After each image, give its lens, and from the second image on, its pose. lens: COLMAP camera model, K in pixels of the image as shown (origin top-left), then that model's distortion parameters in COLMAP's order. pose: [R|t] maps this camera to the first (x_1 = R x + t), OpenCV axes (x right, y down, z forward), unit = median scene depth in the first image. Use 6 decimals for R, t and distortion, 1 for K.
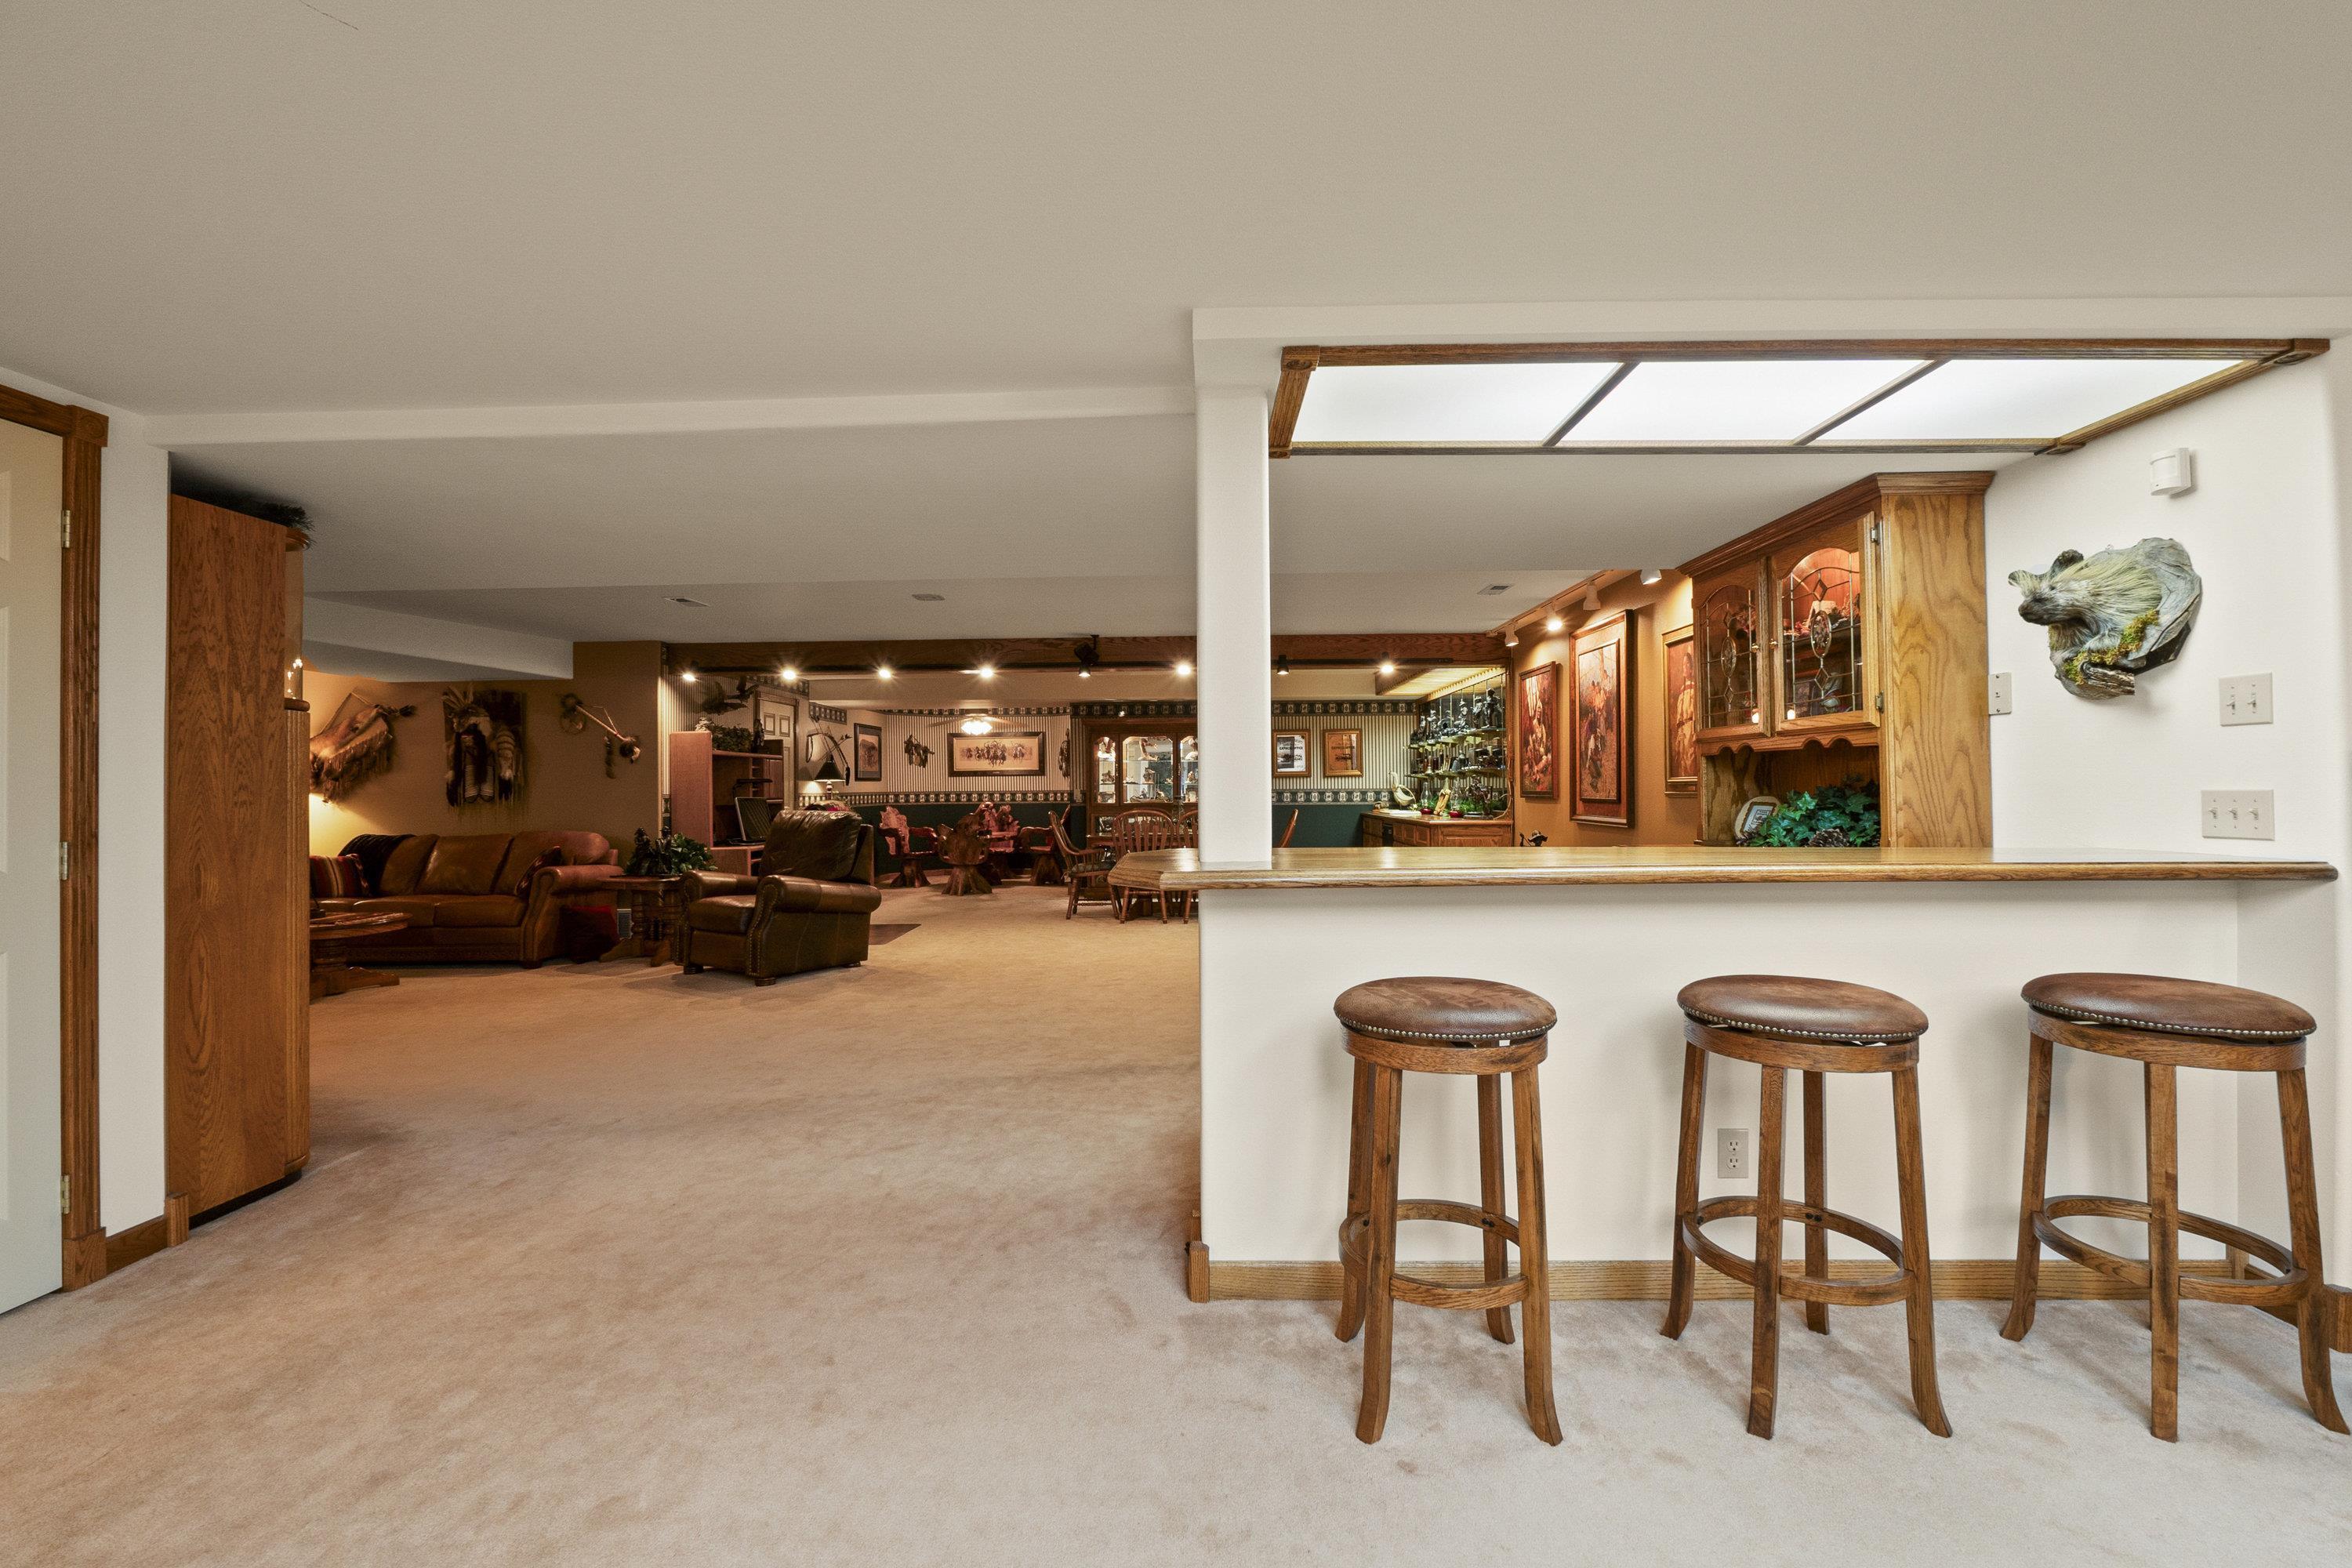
lens RADIAL K [[1009.5, 0, 1141.8], [0, 1009.5, 784.1], [0, 0, 1]] dist [-0.004097, -0.000556]
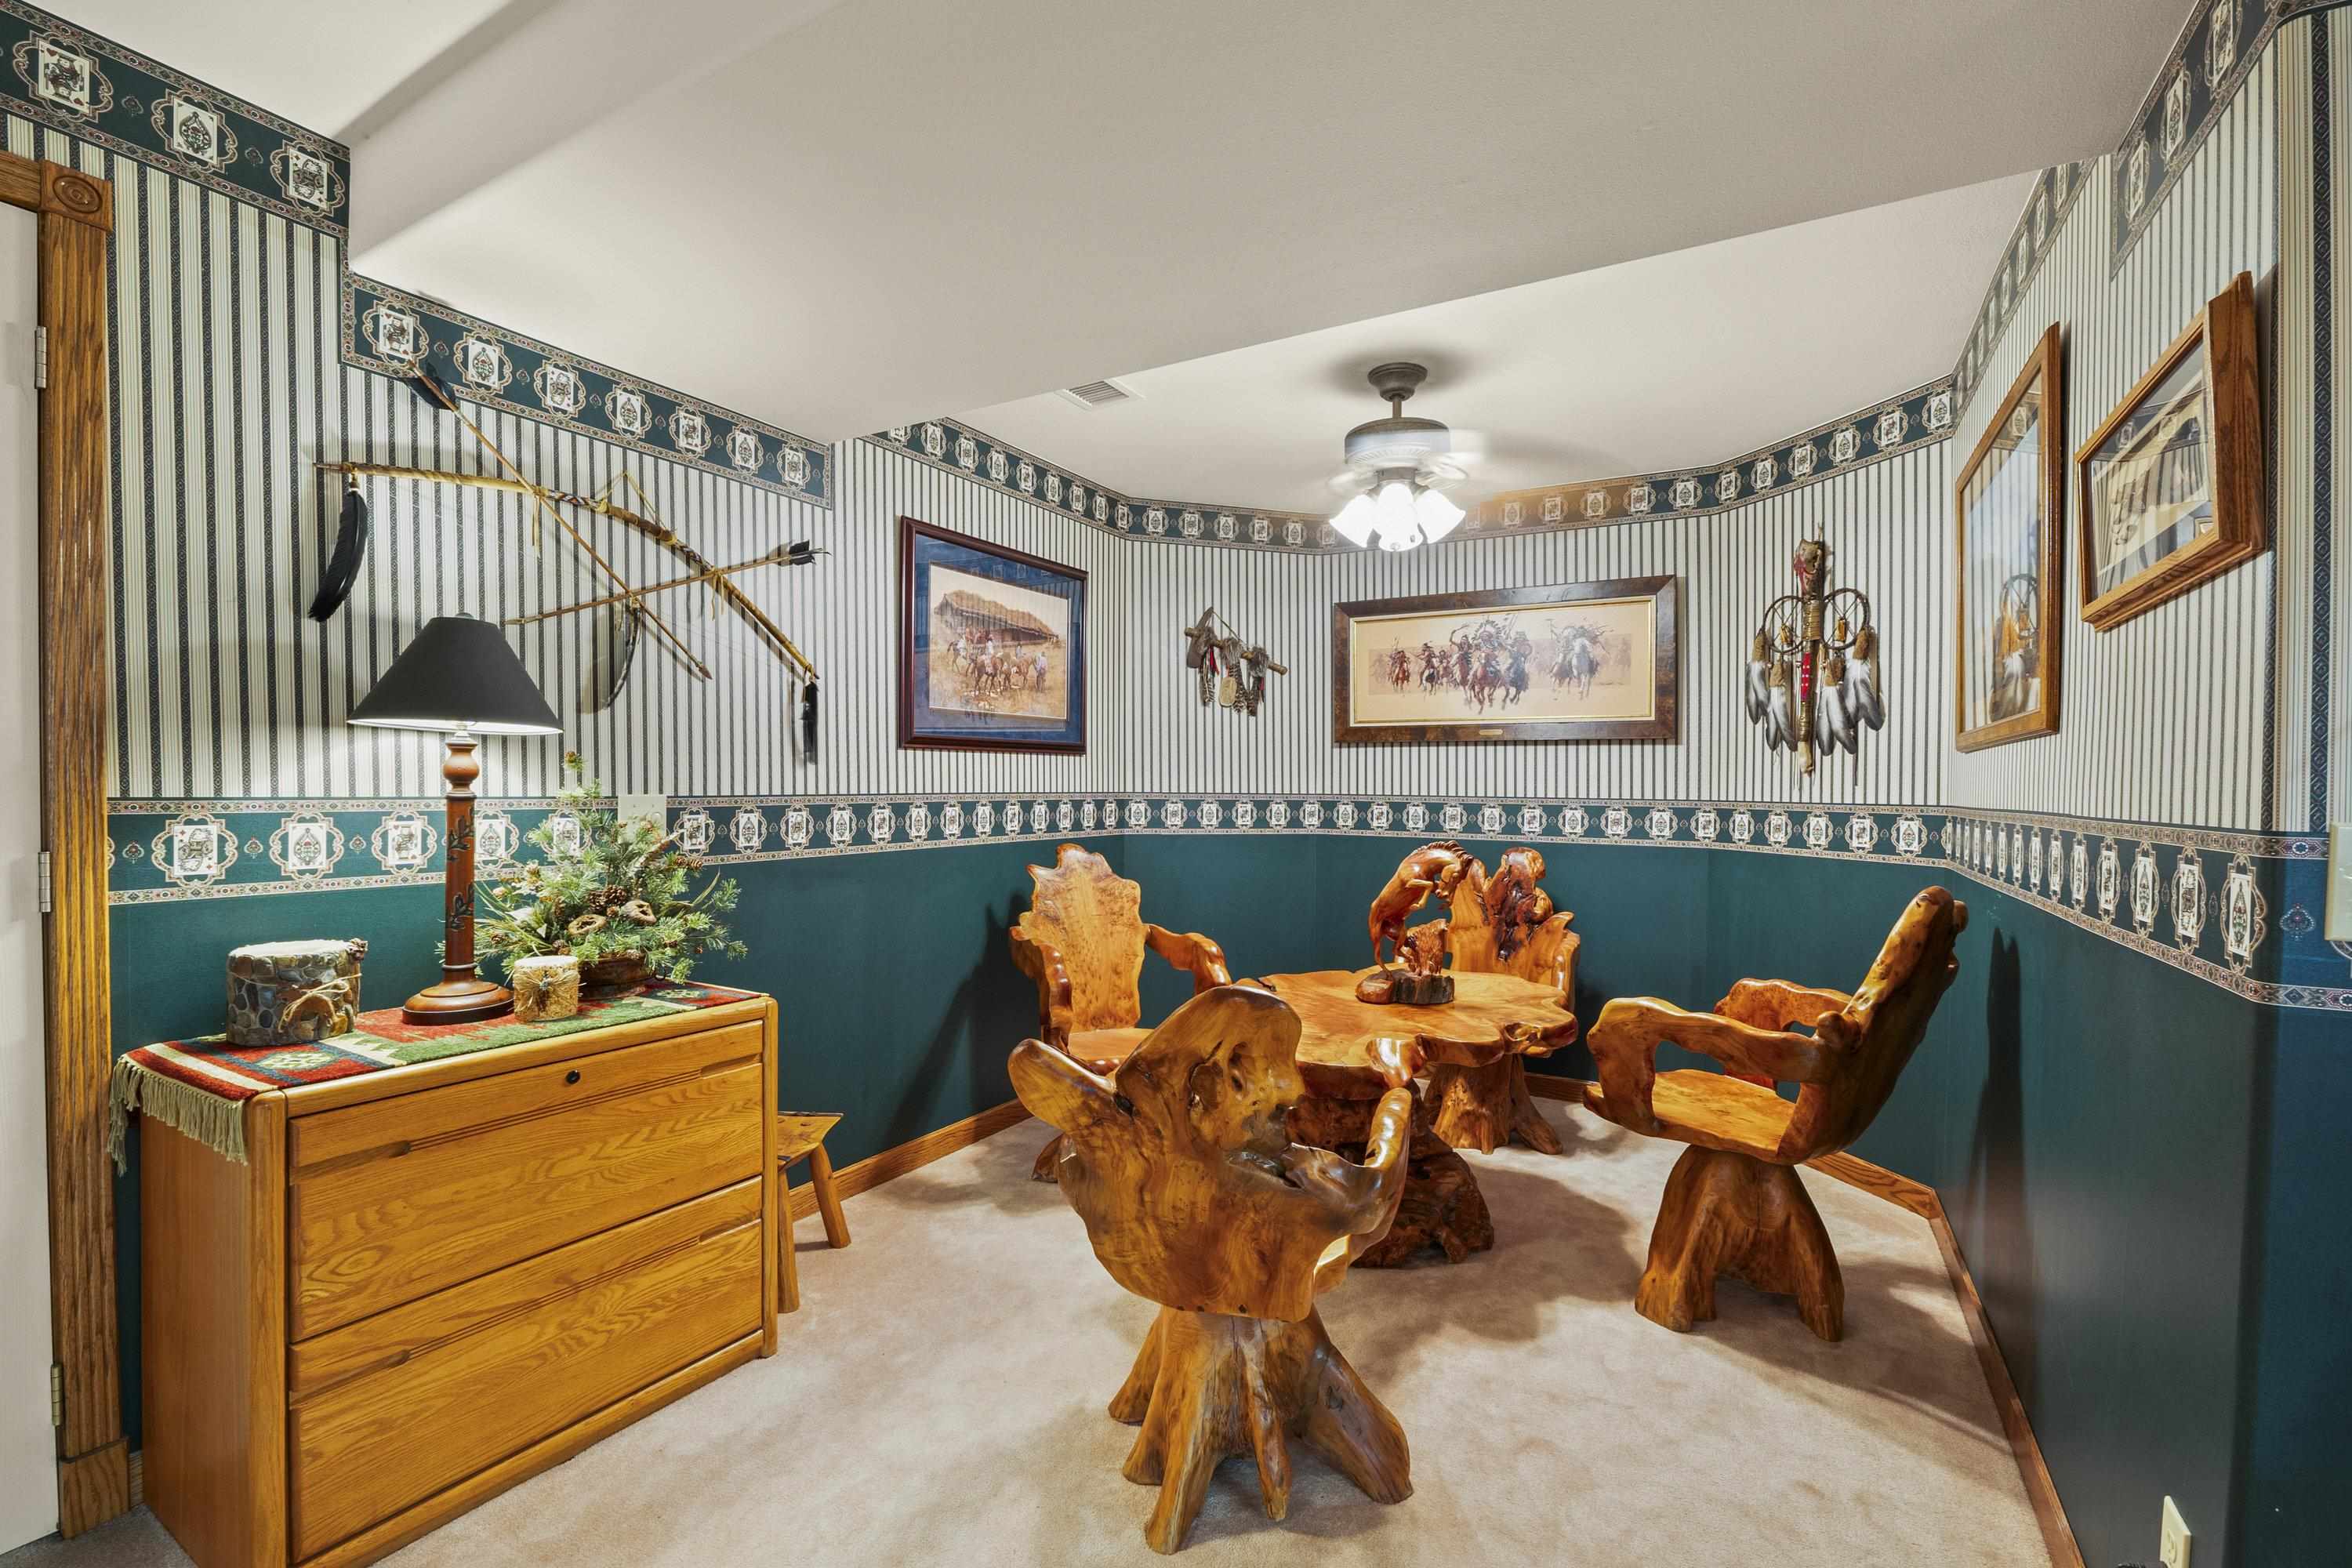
lens RADIAL K [[1009.5, 0, 1177.1], [0, 1009.5, 792.6], [0, 0, 1]] dist [-0.004097, -0.000556]
pose [[0.892246, 0.023998, -0.450912, -0.119711], [-0.017770, 0.999679, 0.018041, 0.002623], [0.451200, -0.008084, 0.892386, 0.892696]]
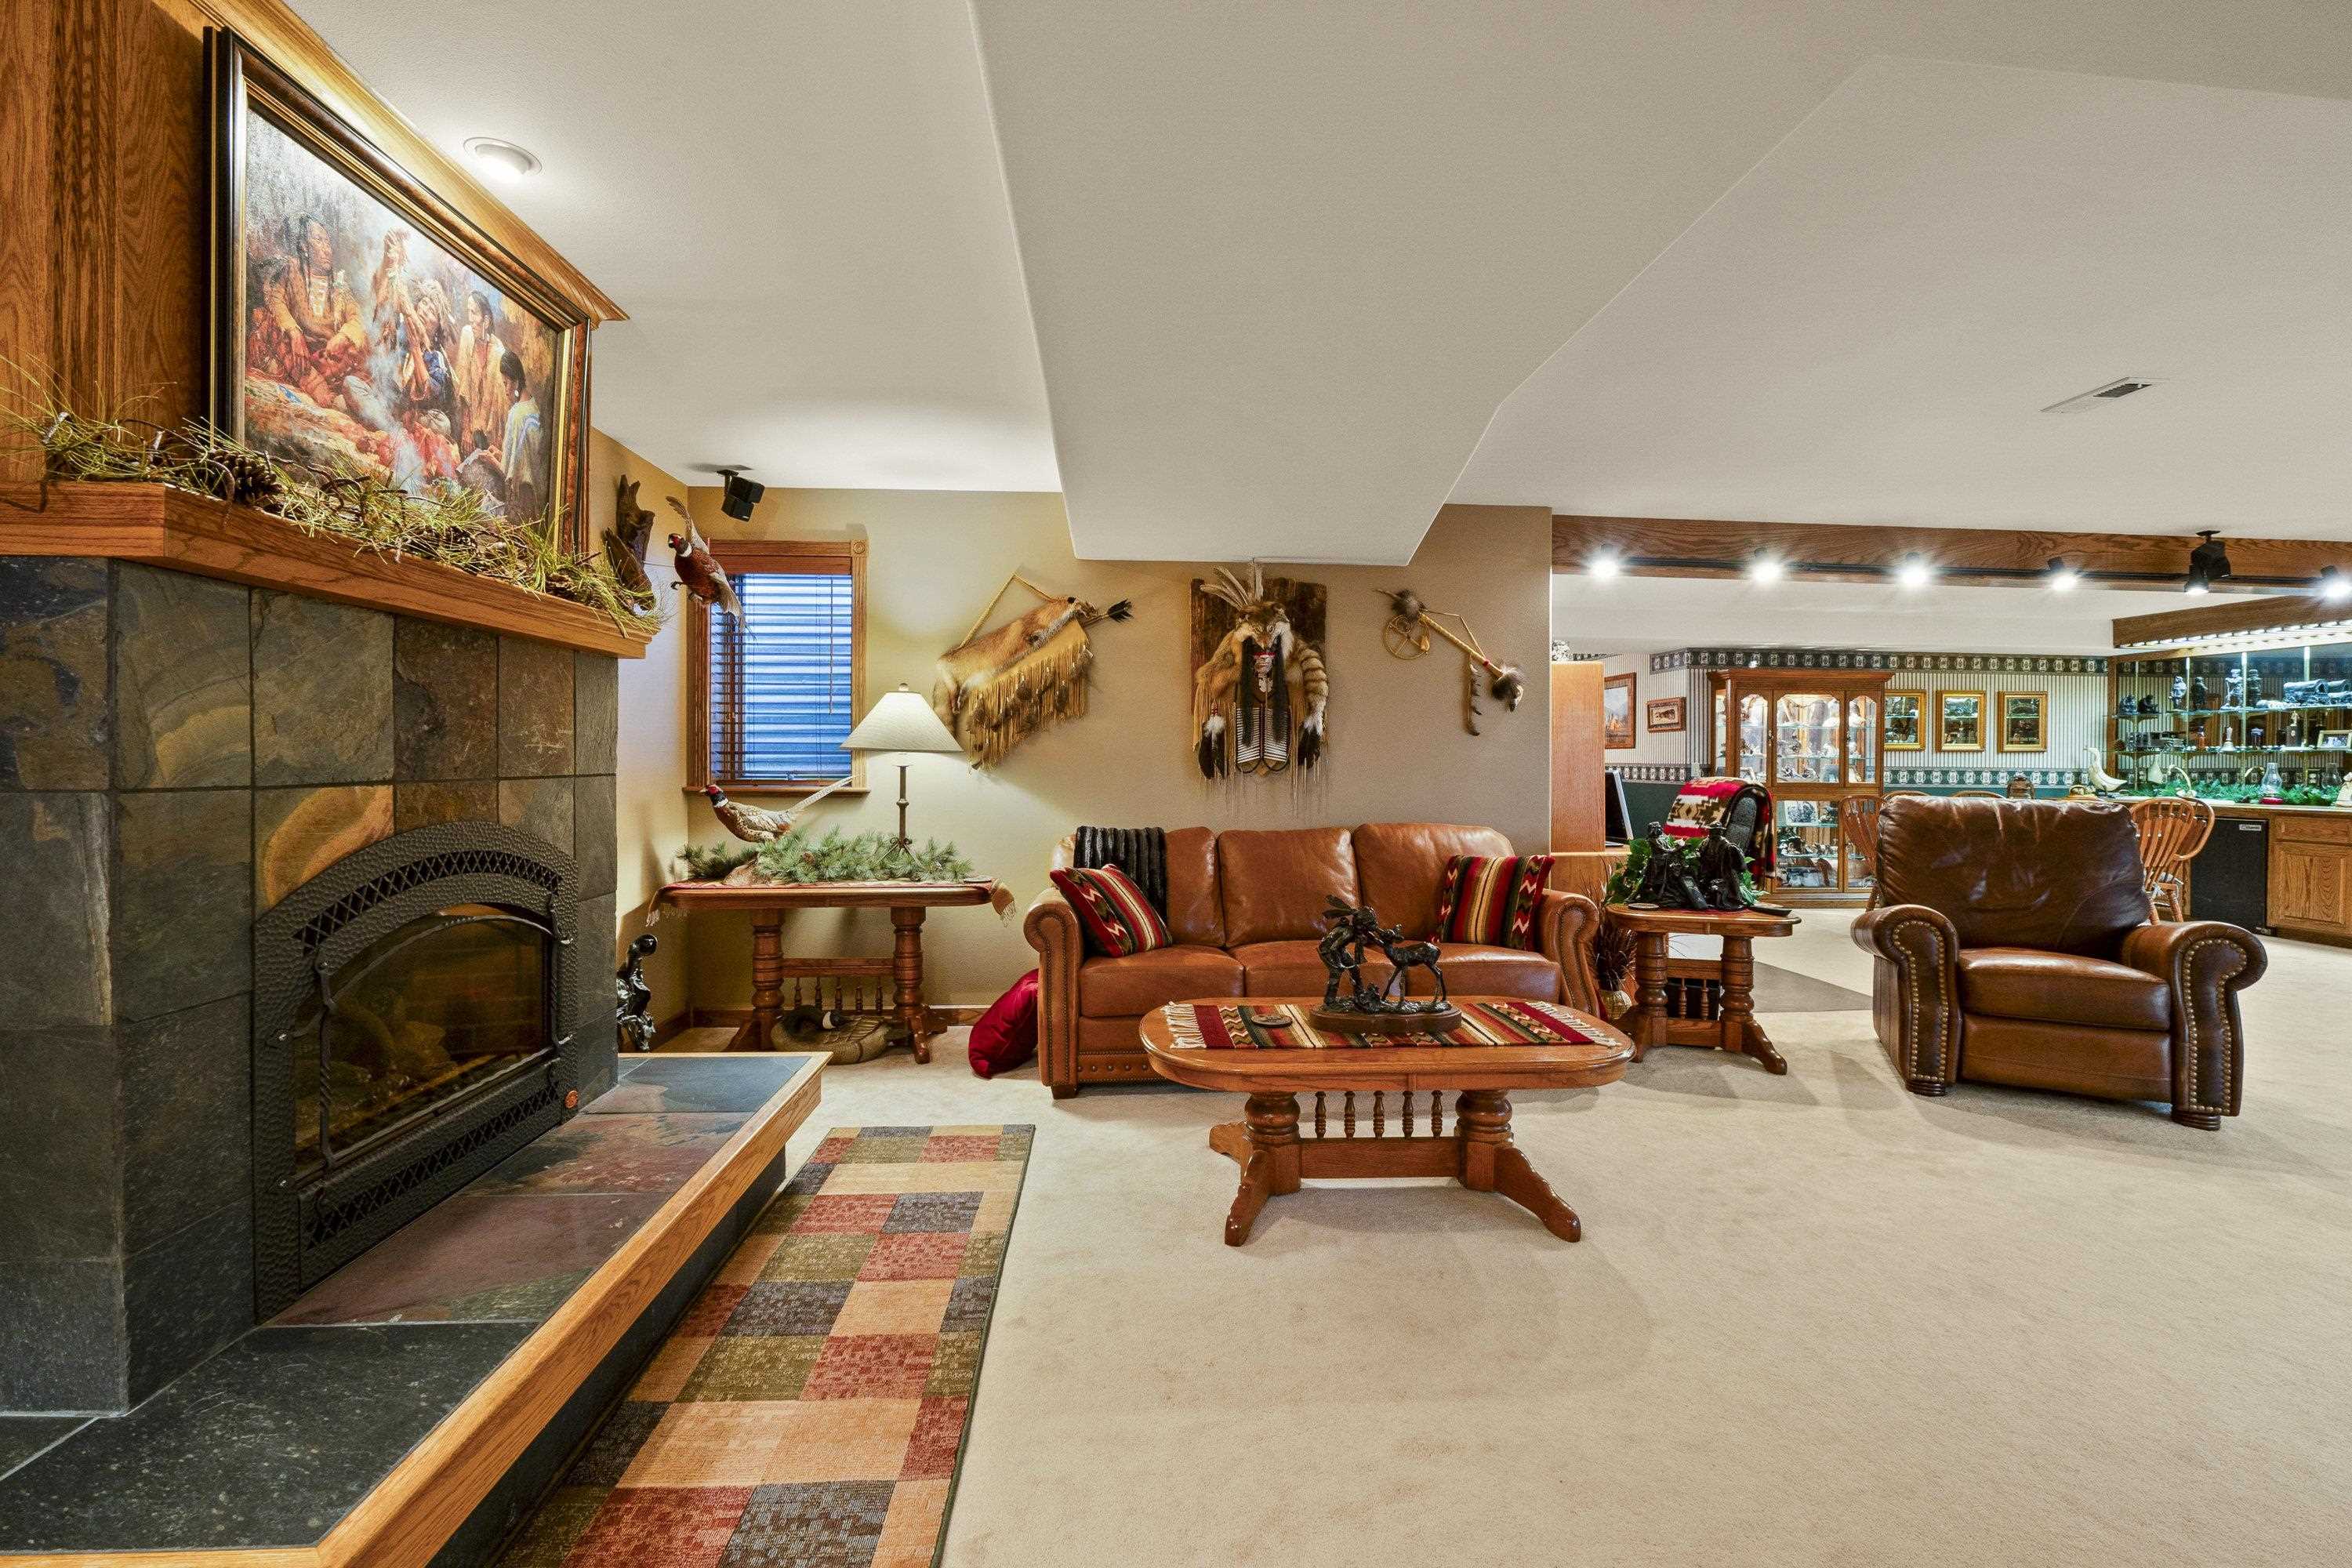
lens RADIAL K [[1009.5, 0, 1163.6], [0, 1009.5, 768.2], [0, 0, 1]] dist [-0.004097, -0.000556]
pose [[0.993168, 0.015874, 0.115609, -0.549587], [-0.017304, 0.999786, 0.011380, 0.007361], [-0.115404, -0.013303, 0.993230, 0.302727]]
